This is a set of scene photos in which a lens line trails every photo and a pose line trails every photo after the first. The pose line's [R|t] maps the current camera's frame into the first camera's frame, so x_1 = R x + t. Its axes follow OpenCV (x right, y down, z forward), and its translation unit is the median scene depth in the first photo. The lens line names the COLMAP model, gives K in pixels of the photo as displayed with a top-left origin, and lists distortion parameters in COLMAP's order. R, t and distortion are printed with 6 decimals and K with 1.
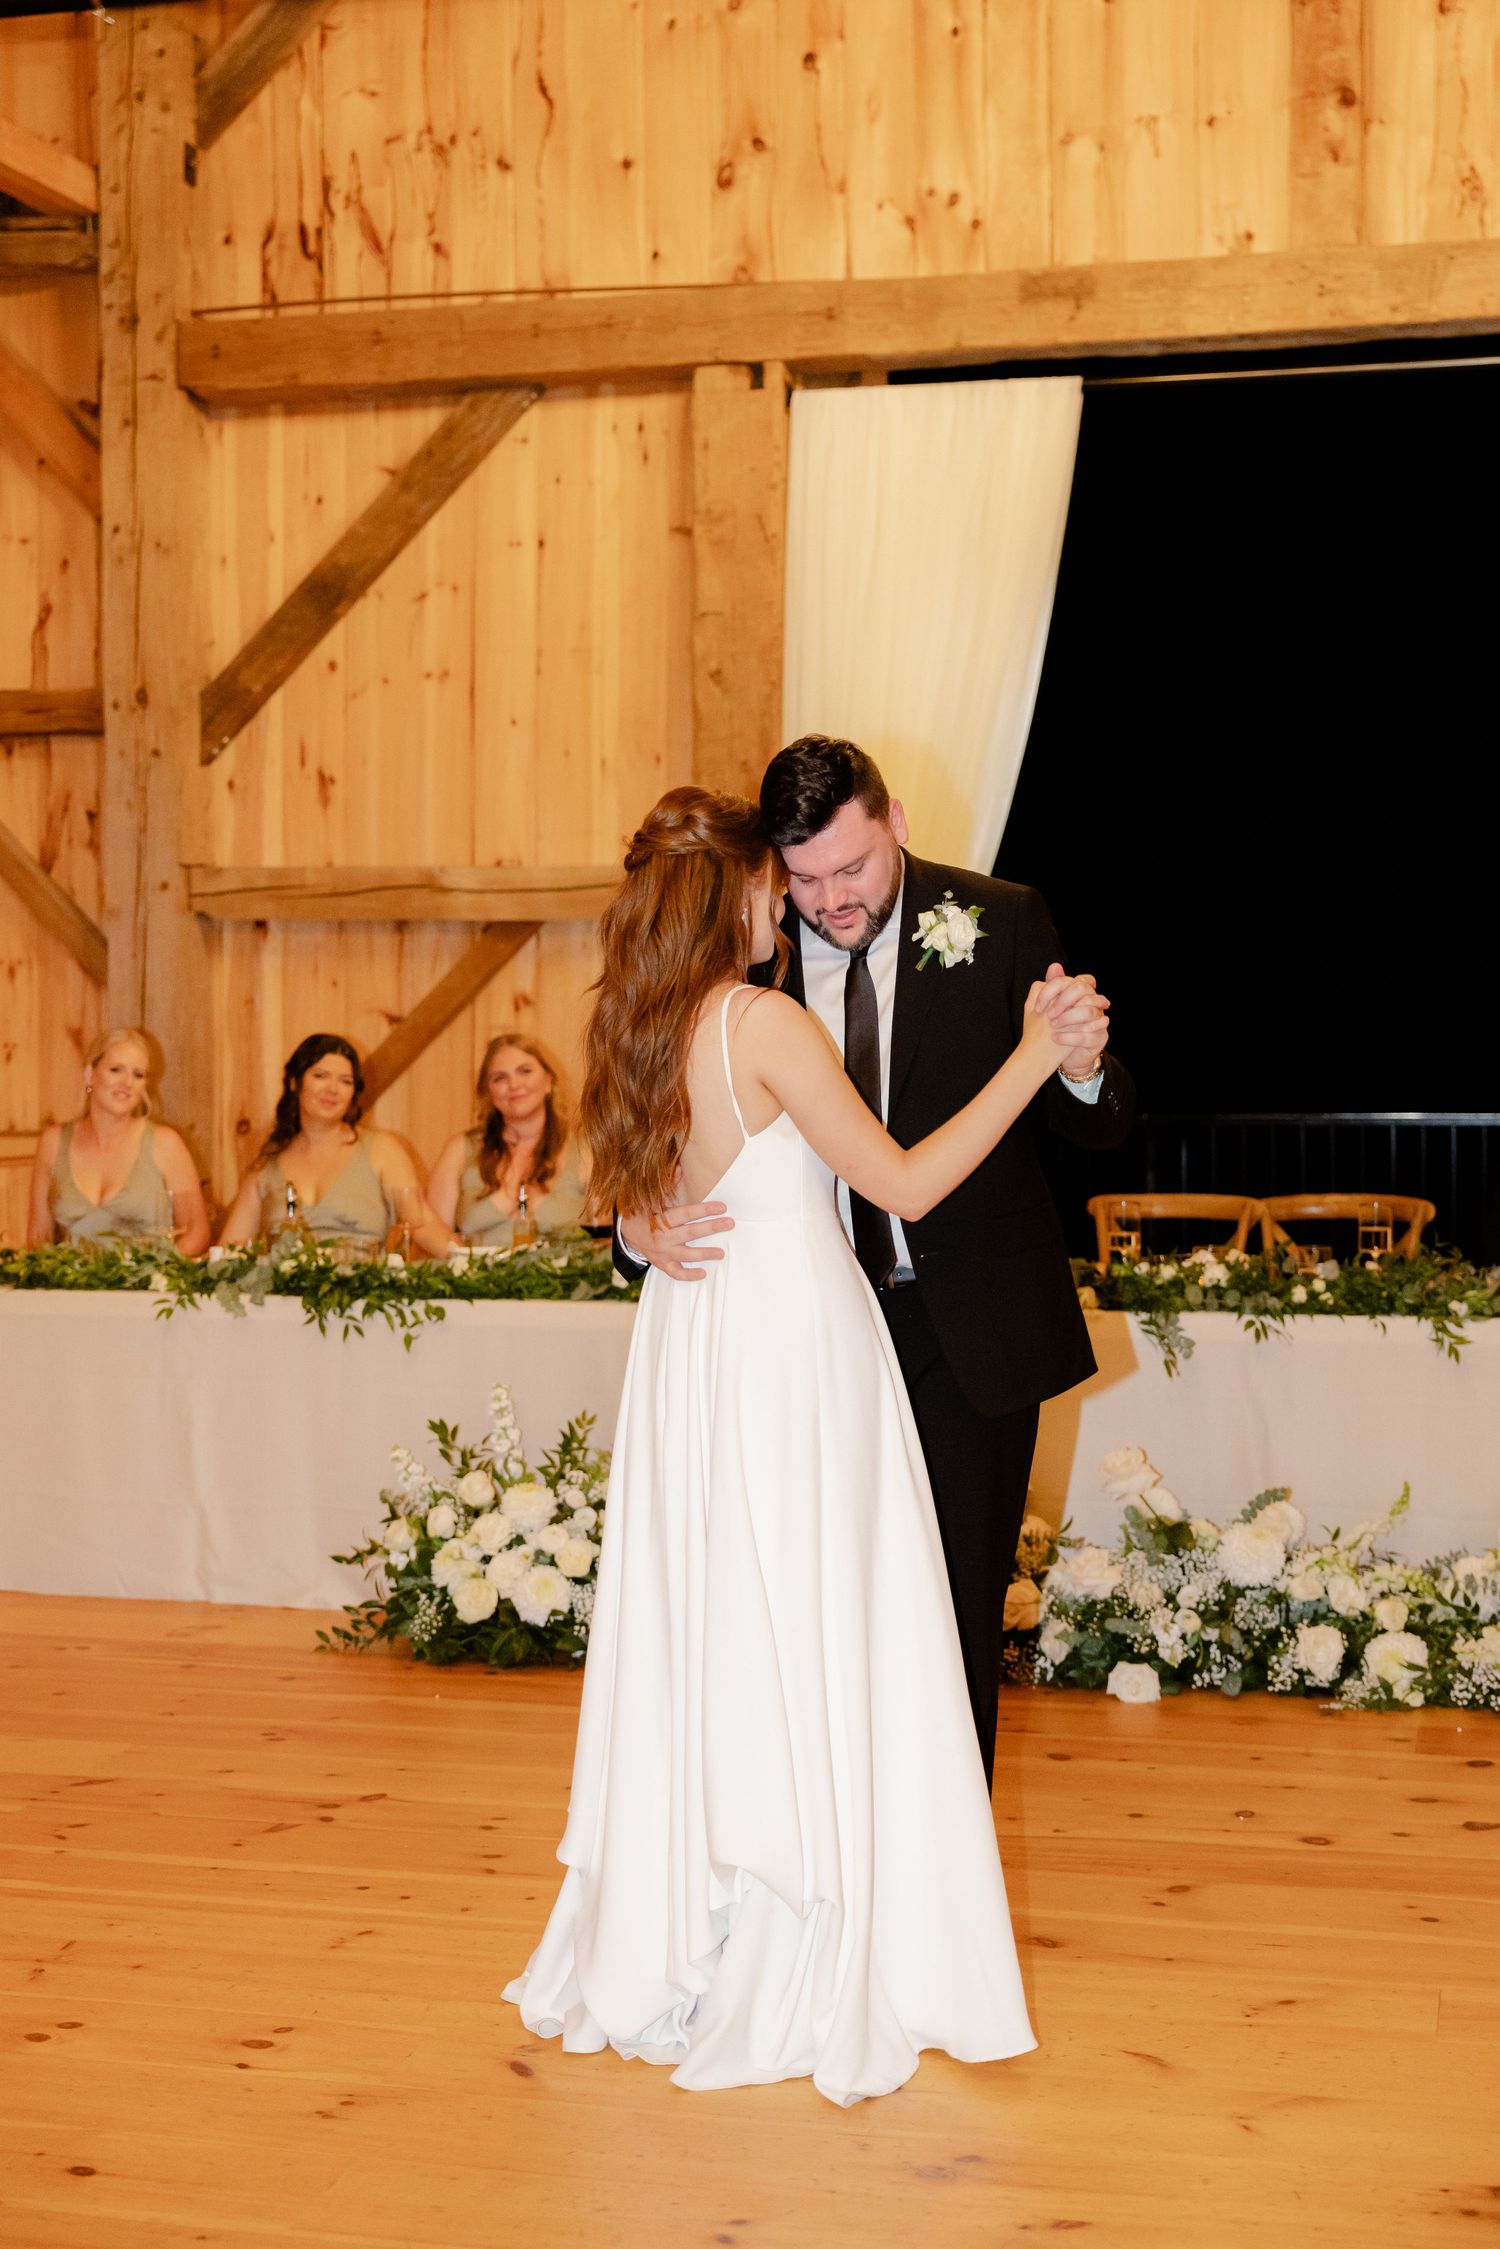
lens RADIAL K [[3048.8, 0, 761.9], [0, 3048.8, 1091.1], [0, 0, 1]] dist [0.001791, 0.064666]
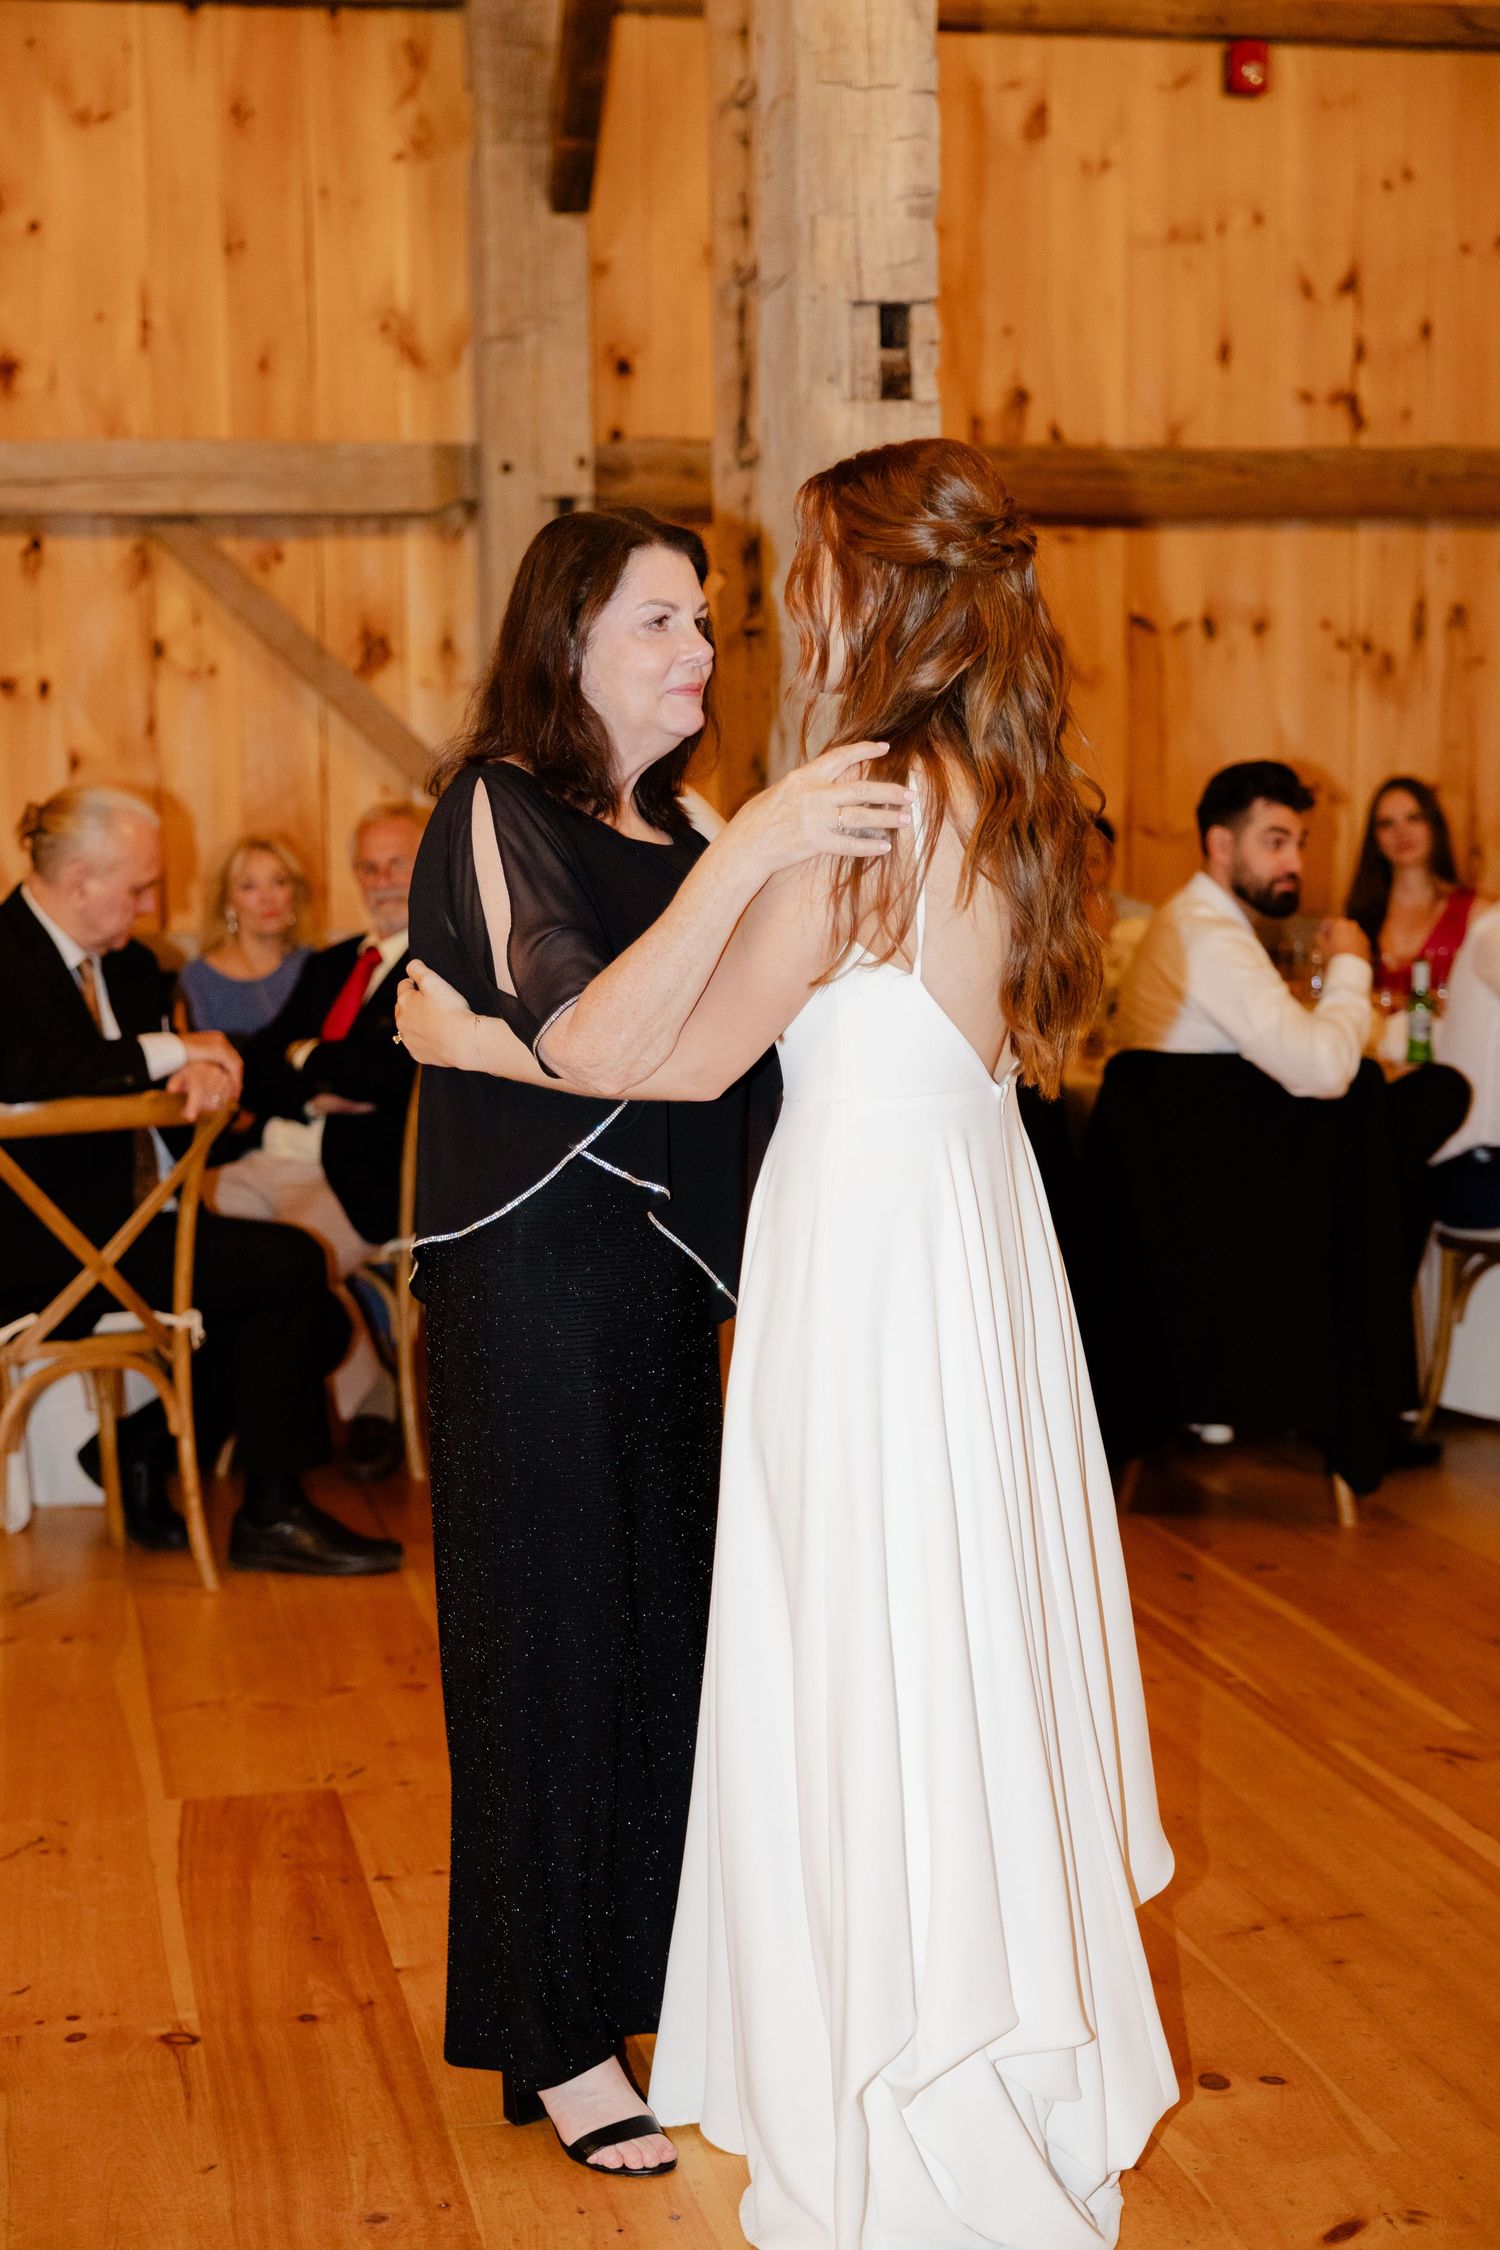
lens RADIAL K [[3333.1, 0, 722.1], [0, 3333.1, 1121.9], [0, 0, 1]] dist [0.038262, -0.029180]
pose [[0.434362, 0.088678, -0.896363, 0.226847], [-0.011434, 0.995605, 0.092956, -0.006139], [0.900666, -0.030128, 0.433466, 0.219031]]
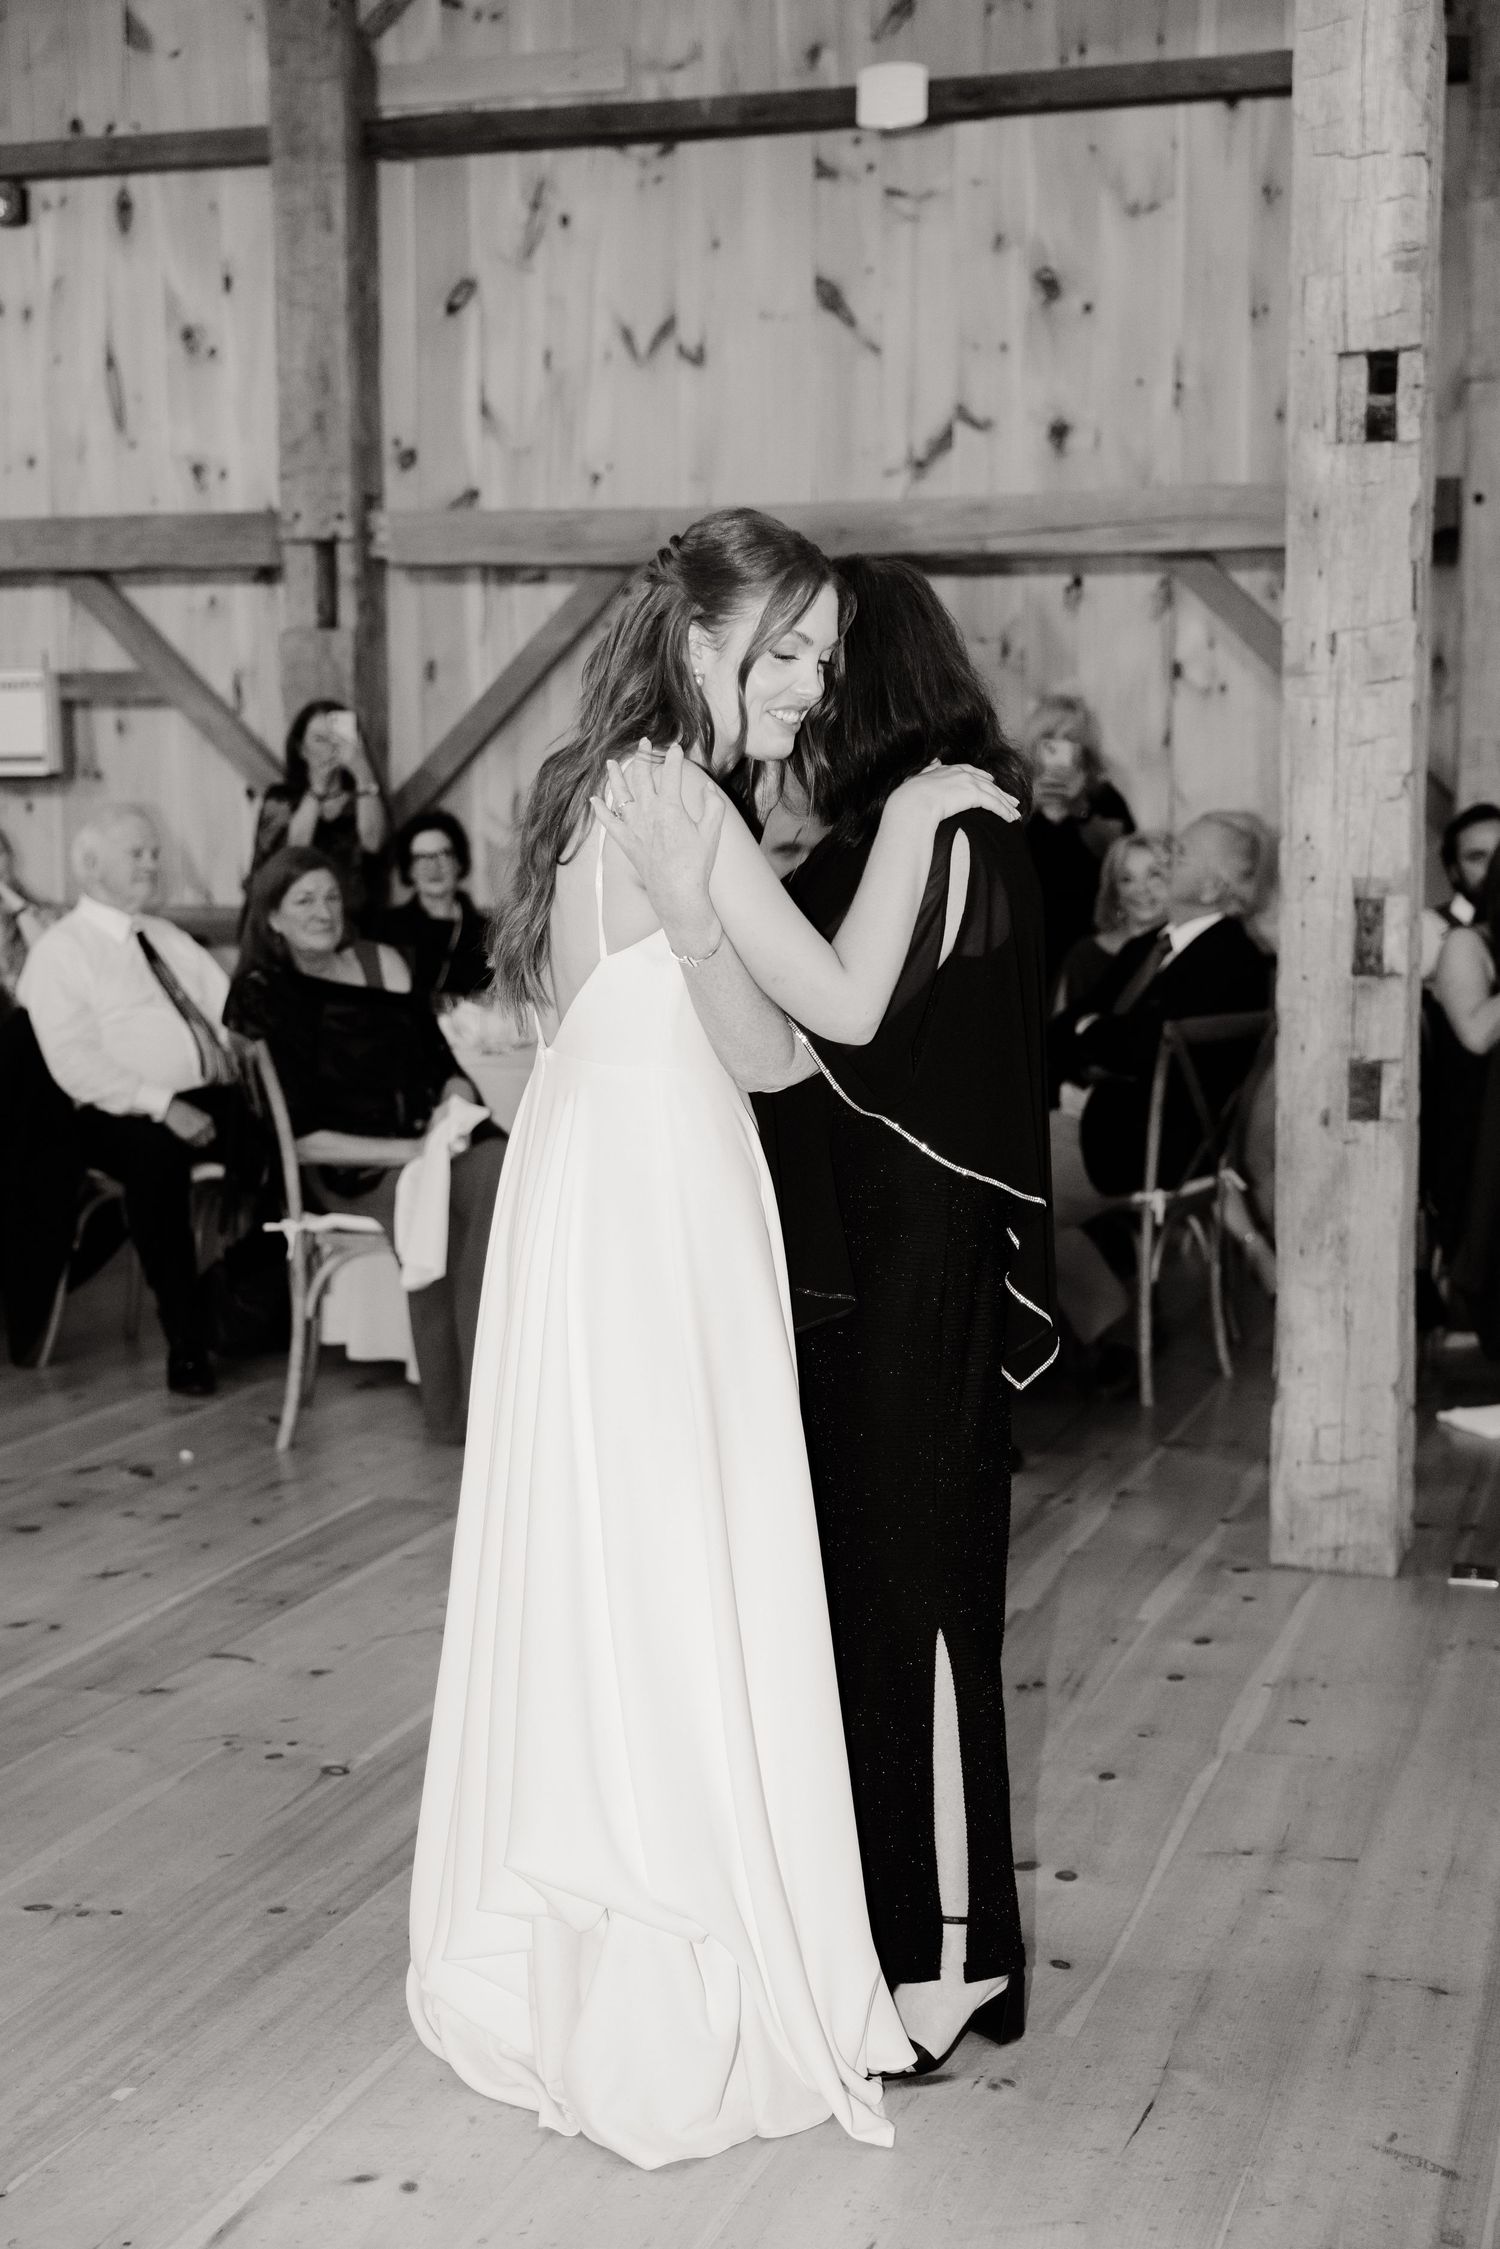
lens RADIAL K [[3040.8, 0, 750.0], [0, 3040.8, 1124.5], [0, 0, 1]] dist [0.001538, 0.029513]
pose [[-0.070095, 0.110575, -0.991393, 0.293995], [-0.022403, 0.993412, 0.112384, -0.011172], [0.997289, 0.030087, -0.067156, 0.413918]]
